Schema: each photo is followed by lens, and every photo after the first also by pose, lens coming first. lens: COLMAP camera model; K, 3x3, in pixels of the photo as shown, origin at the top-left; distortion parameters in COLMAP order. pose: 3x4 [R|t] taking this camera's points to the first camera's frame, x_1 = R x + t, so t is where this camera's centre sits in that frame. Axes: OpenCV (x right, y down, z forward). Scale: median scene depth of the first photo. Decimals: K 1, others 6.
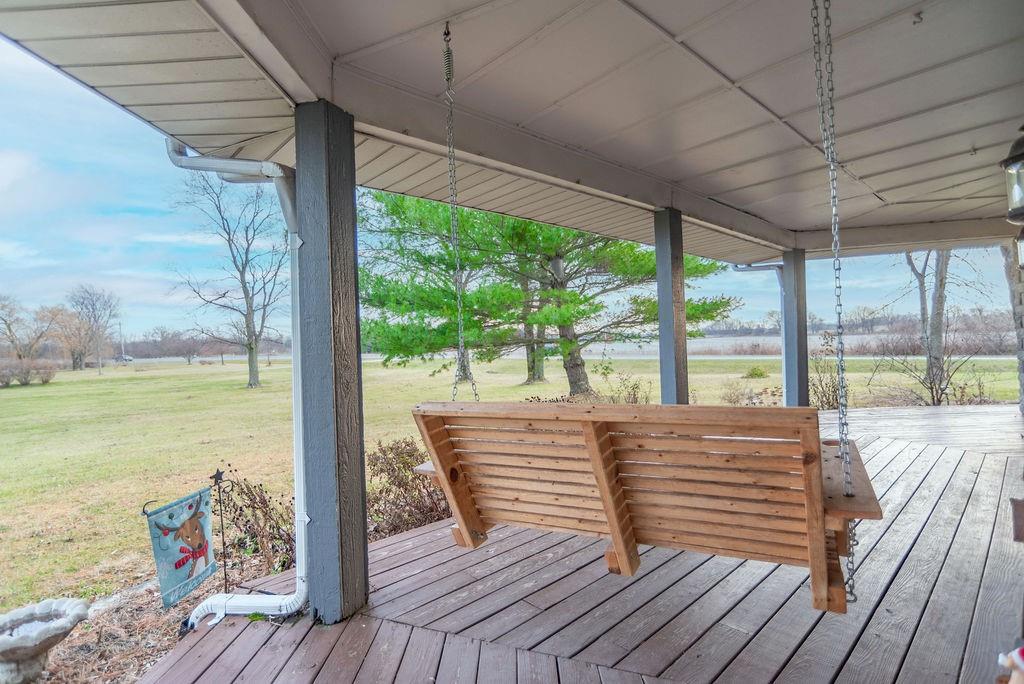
lens RADIAL K [[507.1, 0, 512.0], [0, 507.1, 342.0], [0, 0, 1]] dist [0.000637, 0.000478]
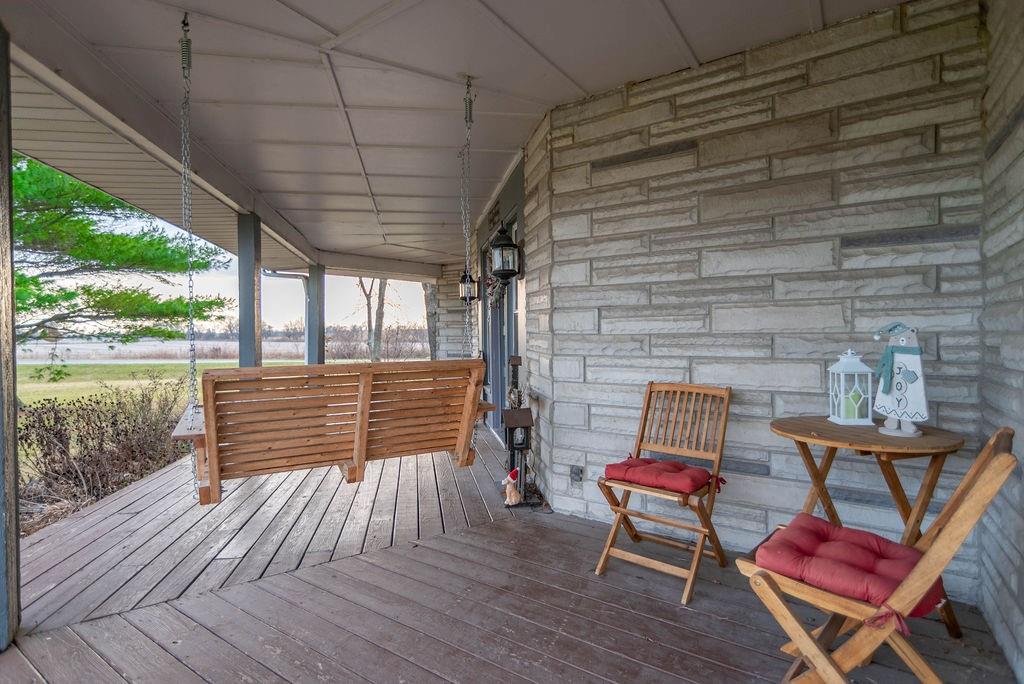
lens RADIAL K [[507.1, 0, 512.0], [0, 507.1, 342.0], [0, 0, 1]] dist [0.000637, 0.000478]
pose [[0.538472, 0.025737, 0.842250, -0.101684], [-0.015912, 0.999666, -0.020374, 0.009663], [-0.842493, -0.002431, 0.538702, -0.021719]]
